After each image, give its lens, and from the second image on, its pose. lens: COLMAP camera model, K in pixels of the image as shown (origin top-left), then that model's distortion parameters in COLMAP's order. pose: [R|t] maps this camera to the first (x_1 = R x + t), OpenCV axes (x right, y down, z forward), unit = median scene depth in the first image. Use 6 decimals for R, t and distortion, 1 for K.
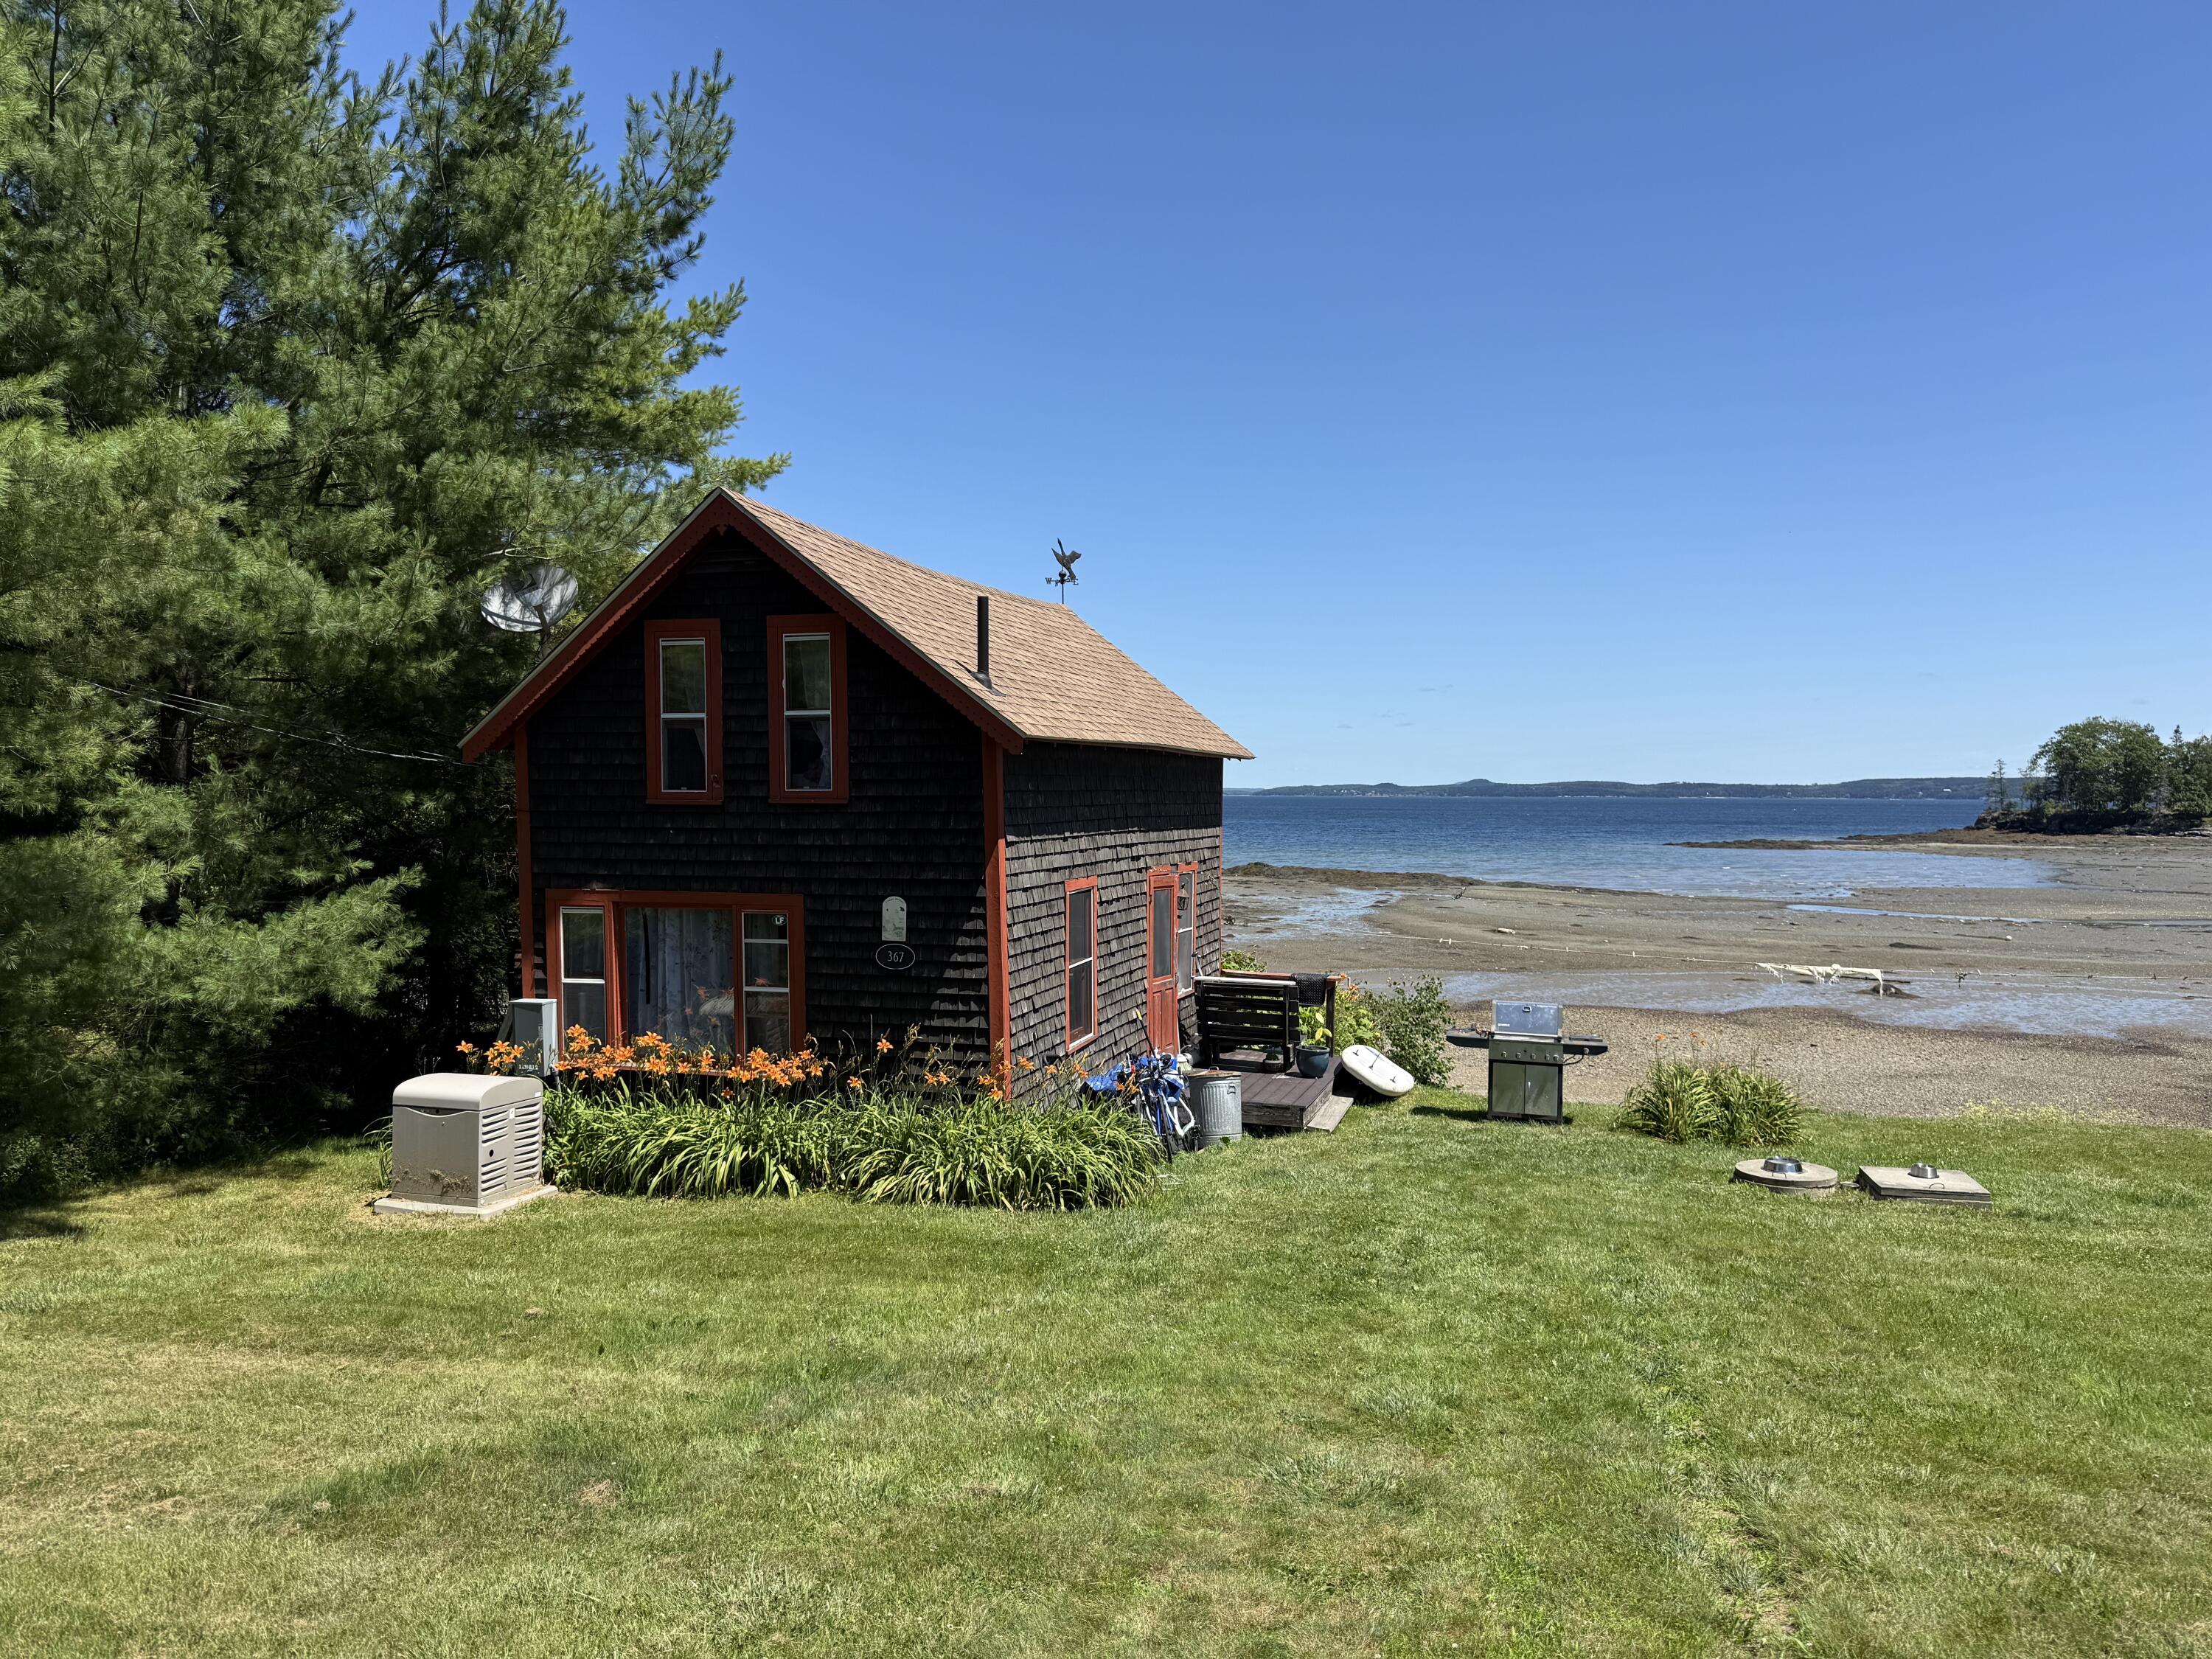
lens RADIAL K [[1533.3, 0, 1096.8], [0, 1533.3, 816.4], [0, 0, 1]] dist [0.096474, -0.168420]
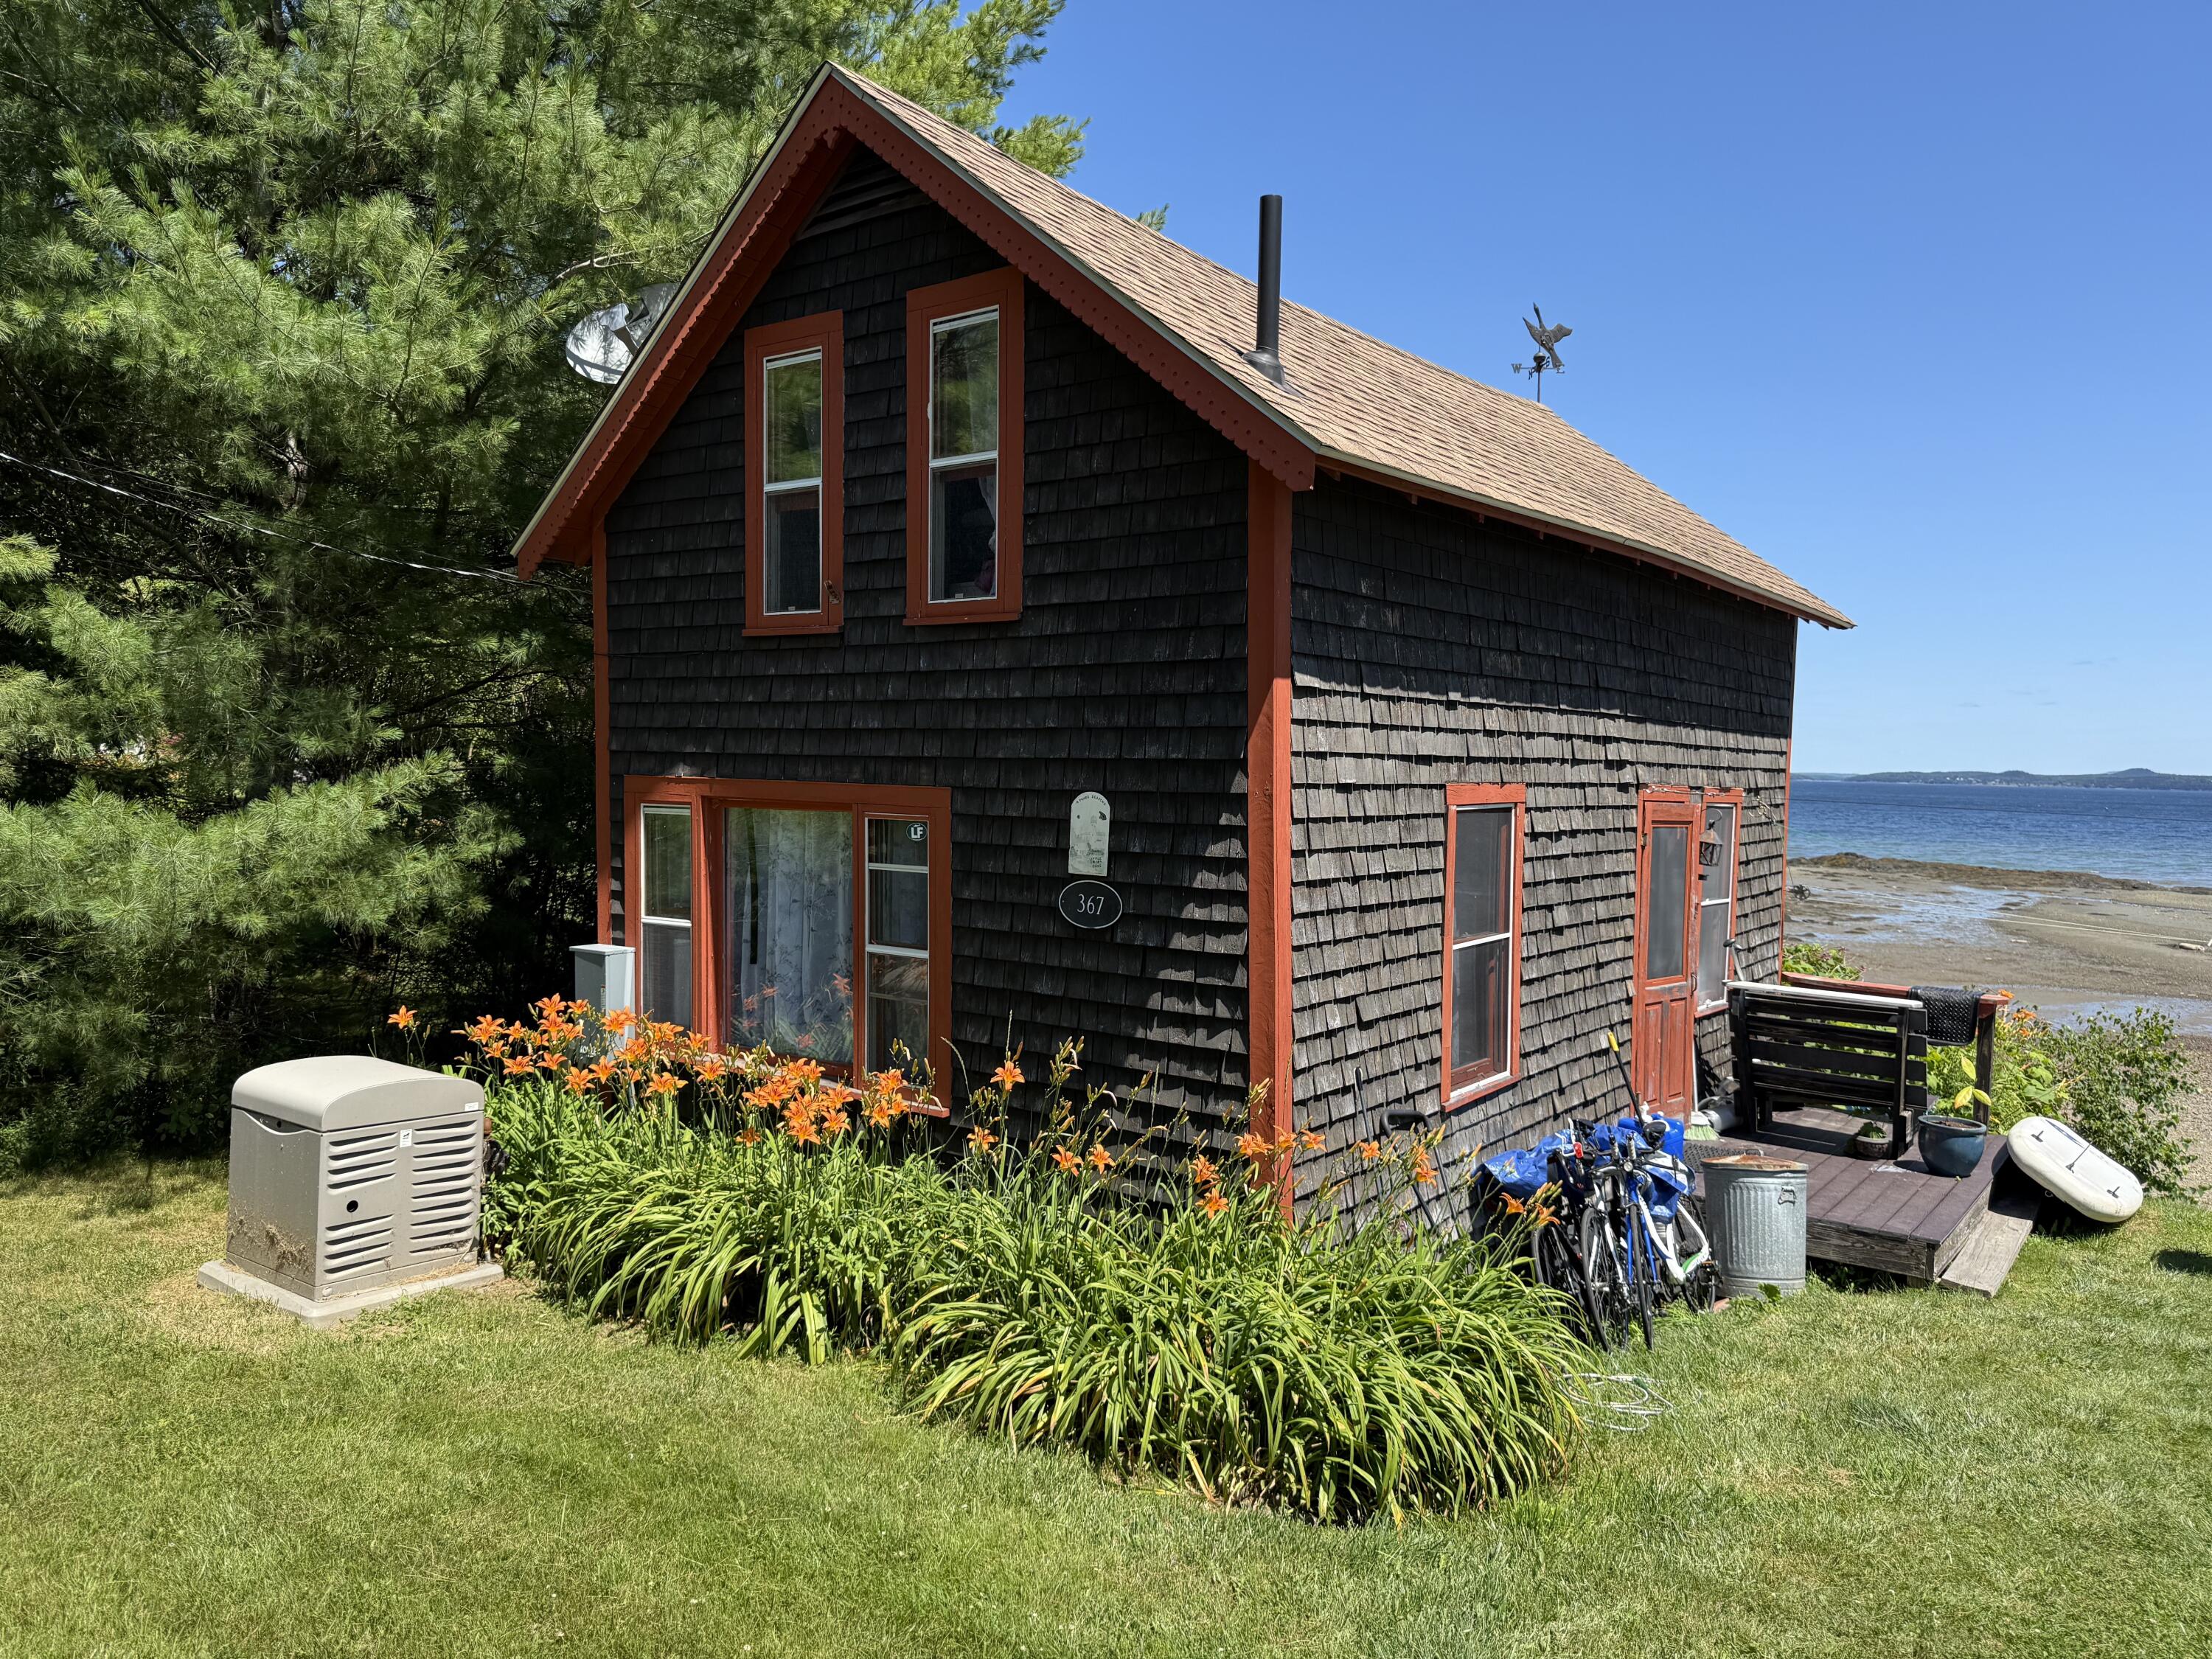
lens RADIAL K [[1533.3, 0, 1096.8], [0, 1533.3, 816.4], [0, 0, 1]] dist [0.096474, -0.168420]
pose [[0.940025, 0.030003, -0.339783, 0.046989], [-0.025132, 0.999509, 0.018728, 0.047199], [0.340178, -0.009065, 0.940317, 0.467046]]
